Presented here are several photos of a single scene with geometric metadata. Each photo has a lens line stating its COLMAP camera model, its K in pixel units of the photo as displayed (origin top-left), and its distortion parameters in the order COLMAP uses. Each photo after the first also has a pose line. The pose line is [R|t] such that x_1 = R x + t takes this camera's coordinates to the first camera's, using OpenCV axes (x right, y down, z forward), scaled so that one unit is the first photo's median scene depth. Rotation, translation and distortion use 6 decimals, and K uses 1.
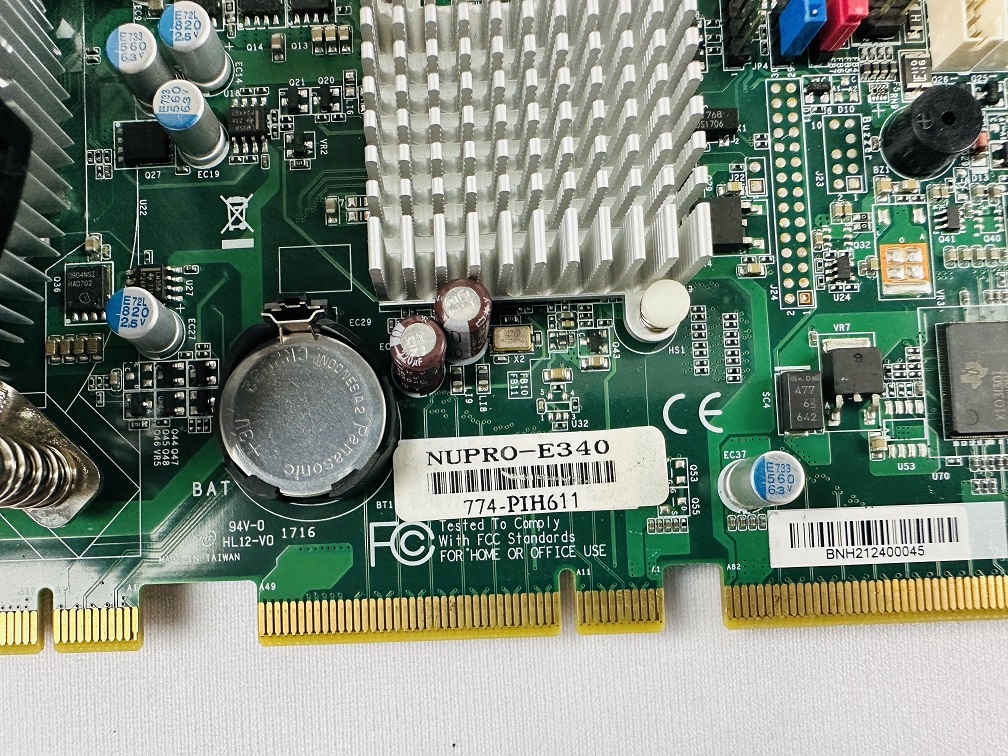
lens RADIAL K [[691.7, 0, 496.2], [0, 691.7, 386.1], [0, 0, 1]] dist [-0.039460, 0.003722]
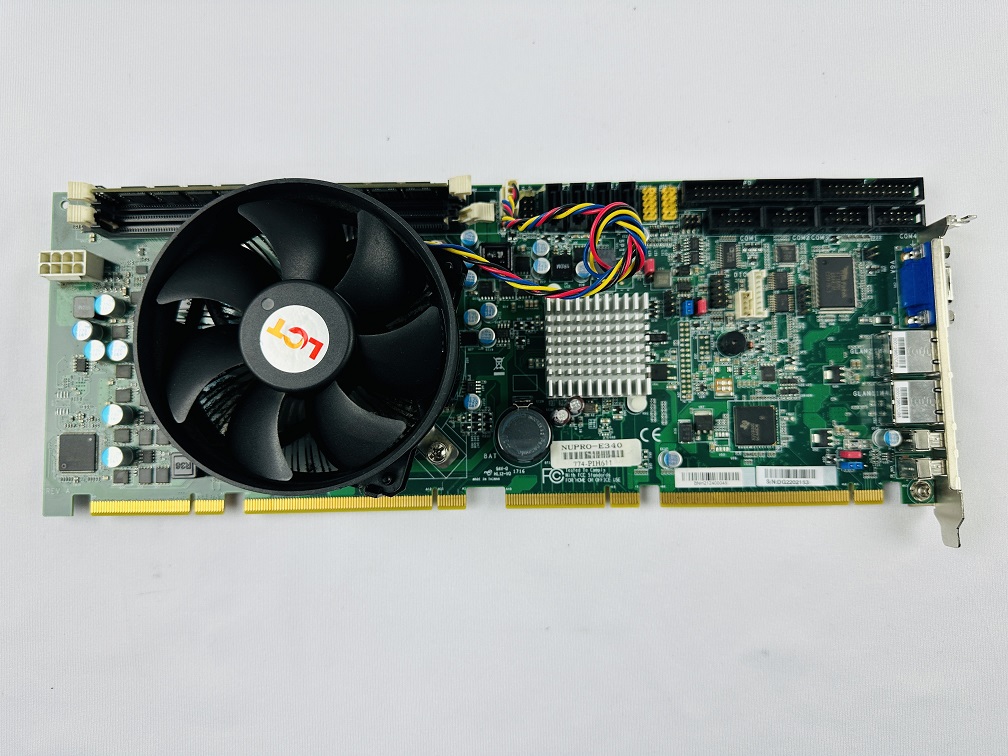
lens RADIAL K [[691.7, 0, 506.2], [0, 691.7, 371.3], [0, 0, 1]] dist [-0.039460, 0.003722]
pose [[0.999609, 0.026808, 0.008004, -0.372388], [-0.026431, 0.998682, -0.044000, -0.088054], [-0.009173, 0.043772, 0.998999, -2.002225]]
